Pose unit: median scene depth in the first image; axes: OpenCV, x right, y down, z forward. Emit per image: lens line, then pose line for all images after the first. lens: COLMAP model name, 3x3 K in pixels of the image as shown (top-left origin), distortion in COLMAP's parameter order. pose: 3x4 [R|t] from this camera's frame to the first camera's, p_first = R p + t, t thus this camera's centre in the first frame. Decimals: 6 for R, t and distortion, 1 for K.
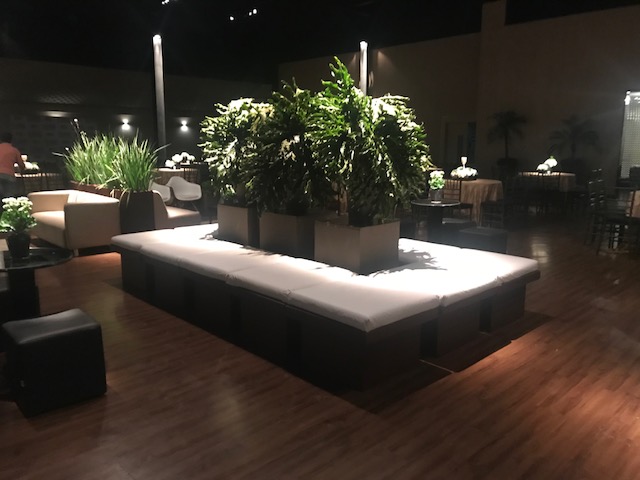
lens RADIAL K [[524.1, 0, 302.9], [0, 524.1, 239.3], [0, 0, 1]] dist [0.002426, -0.010780]
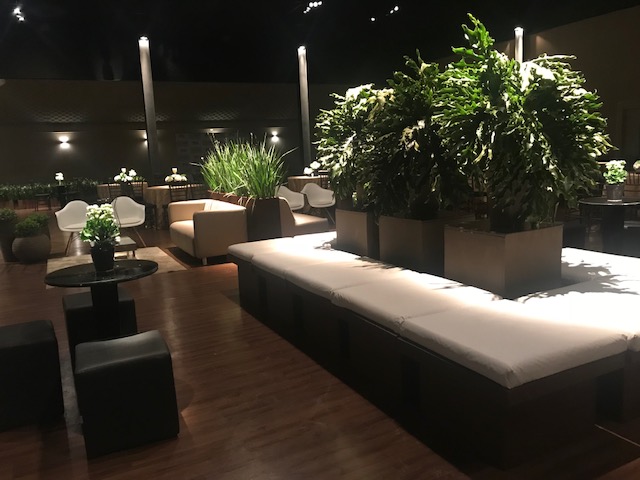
lens RADIAL K [[524.1, 0, 302.9], [0, 524.1, 239.3], [0, 0, 1]] dist [0.002426, -0.010780]
pose [[0.960667, -0.005610, -0.277646, 0.036645], [0.001776, 0.999900, -0.014059, -0.004384], [0.277697, 0.013013, 0.960580, 0.182730]]
